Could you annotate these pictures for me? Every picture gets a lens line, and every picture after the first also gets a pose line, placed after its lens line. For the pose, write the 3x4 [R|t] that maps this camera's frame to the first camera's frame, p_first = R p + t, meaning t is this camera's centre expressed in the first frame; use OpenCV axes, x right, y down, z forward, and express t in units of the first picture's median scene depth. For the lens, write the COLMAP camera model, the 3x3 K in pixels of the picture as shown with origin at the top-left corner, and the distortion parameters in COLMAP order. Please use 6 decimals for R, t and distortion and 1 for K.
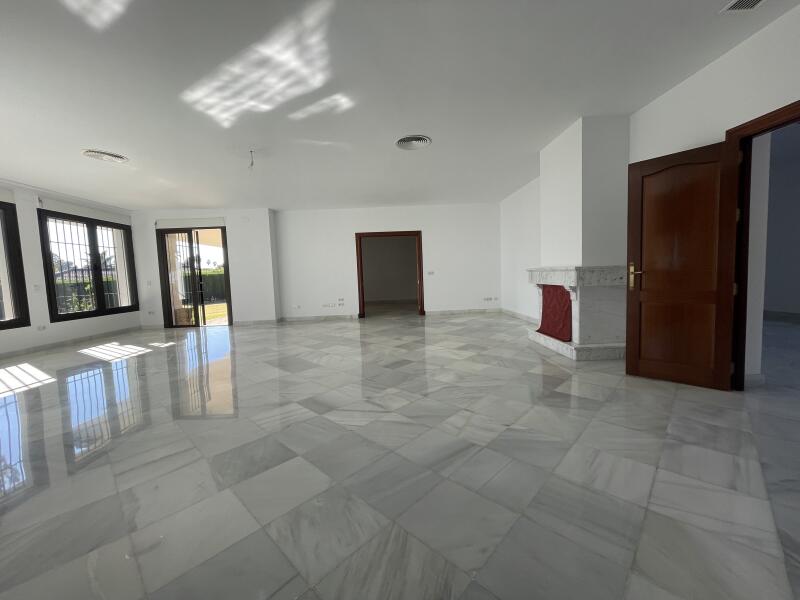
lens RADIAL K [[322.7, 0, 400.4], [0, 322.7, 296.8], [0, 0, 1]] dist [-0.005859, 0.000439]
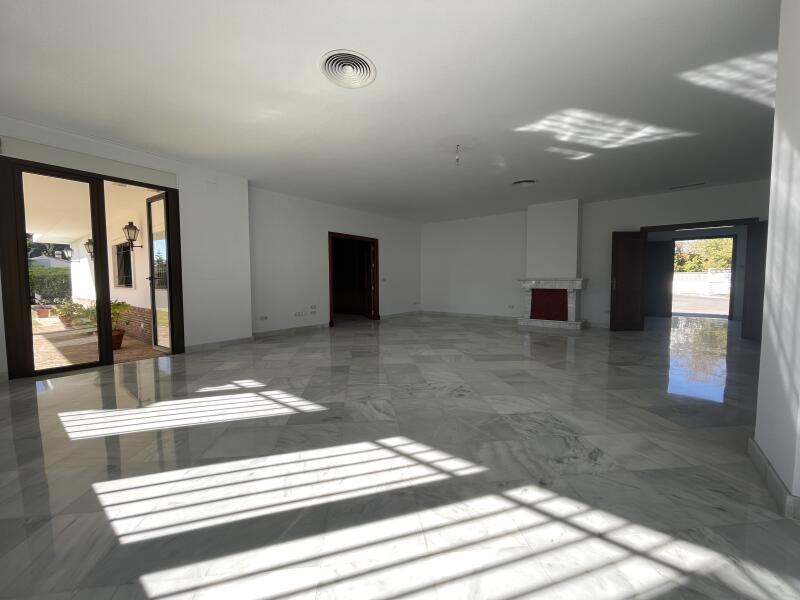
lens RADIAL K [[322.7, 0, 399.6], [0, 322.7, 302.2], [0, 0, 1]] dist [-0.005859, 0.000439]
pose [[0.631281, -0.014082, 0.775427, -1.235938], [0.031761, 0.999466, -0.007706, 0.018225], [-0.774904, 0.029493, 0.631391, 0.507015]]
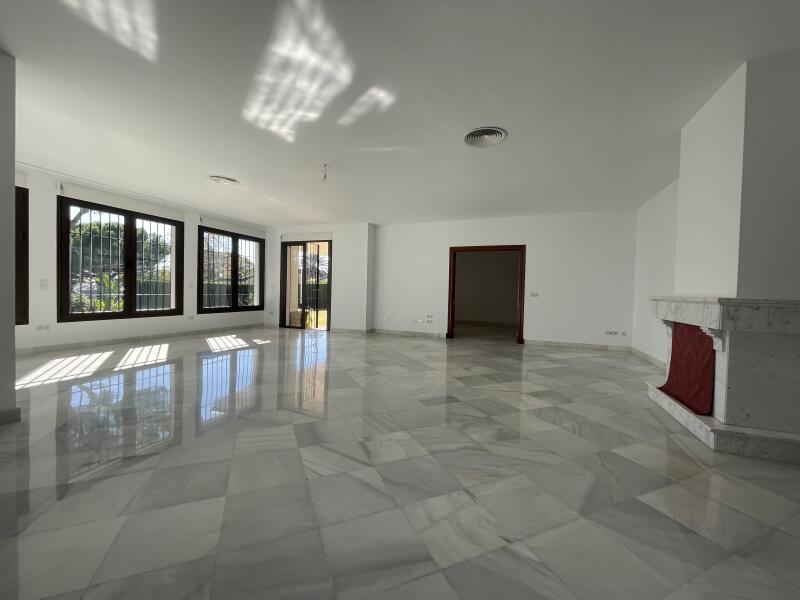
lens RADIAL K [[322.7, 0, 400.3], [0, 322.7, 298.1], [0, 0, 1]] dist [-0.005859, 0.000439]
pose [[0.920380, 0.068450, -0.384988, 0.172219], [-0.086236, 0.995850, -0.029102, -0.017674], [0.381398, 0.059984, 0.922463, 0.155726]]
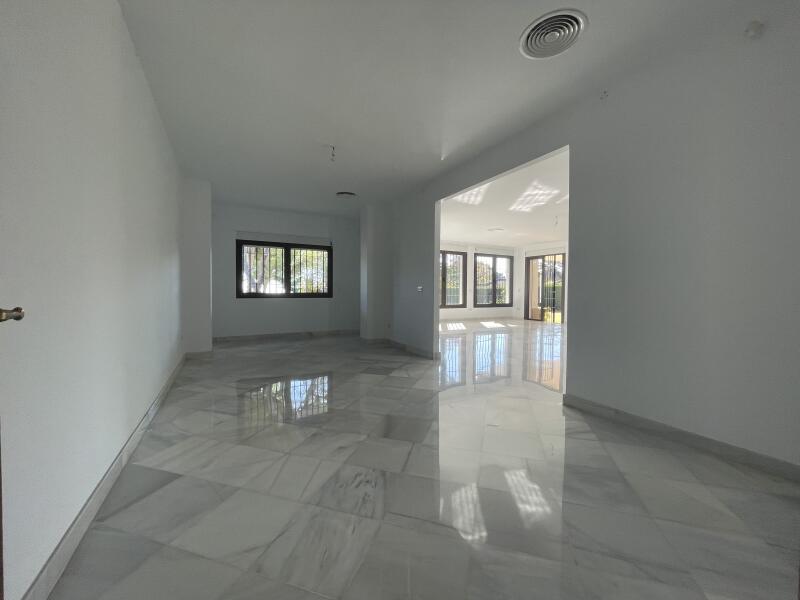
lens RADIAL K [[322.7, 0, 407.4], [0, 322.7, 299.2], [0, 0, 1]] dist [-0.005859, 0.000439]
pose [[0.461847, 0.066584, -0.884457, 0.658646], [-0.087027, 0.995768, 0.029520, 0.003251], [0.882680, 0.063338, 0.465687, -0.412416]]
